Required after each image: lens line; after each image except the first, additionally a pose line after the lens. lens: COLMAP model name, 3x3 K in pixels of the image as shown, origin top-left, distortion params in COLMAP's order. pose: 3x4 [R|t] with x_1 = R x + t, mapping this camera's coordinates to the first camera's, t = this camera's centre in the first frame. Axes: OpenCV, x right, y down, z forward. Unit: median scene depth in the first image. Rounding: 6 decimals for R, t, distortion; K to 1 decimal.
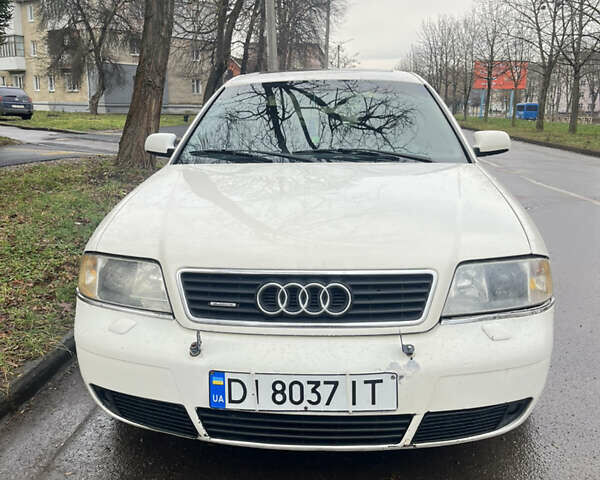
lens RADIAL K [[638.8, 0, 300.0], [0, 638.8, 240.0], [0, 0, 1]] dist [0.066965, -0.079772]
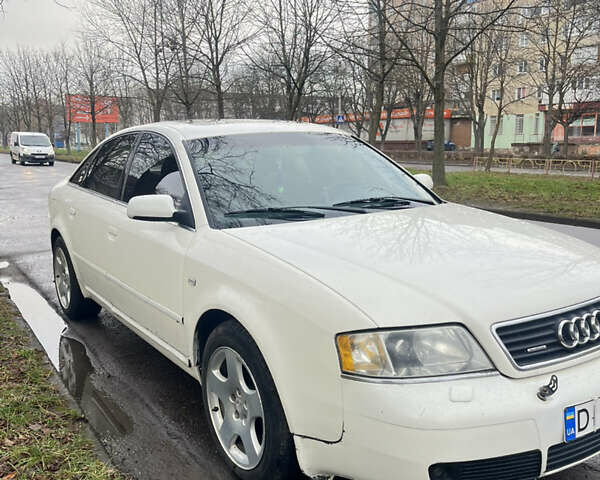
lens RADIAL K [[638.8, 0, 300.0], [0, 638.8, 240.0], [0, 0, 1]] dist [0.066965, -0.079772]
pose [[0.778632, -0.115330, 0.616791, -1.116456], [0.143341, 0.989665, 0.004099, -0.149652], [-0.610889, 0.085220, 0.787116, 0.364990]]
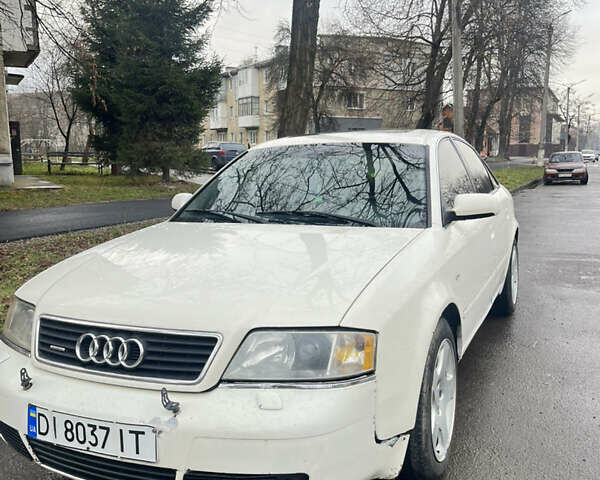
lens RADIAL K [[638.8, 0, 300.0], [0, 638.8, 240.0], [0, 0, 1]] dist [0.066965, -0.079772]
pose [[0.928750, 0.034536, -0.369095, 0.726613], [-0.060206, 0.996485, -0.058253, -0.055061], [0.365786, 0.076324, 0.927564, 0.057915]]
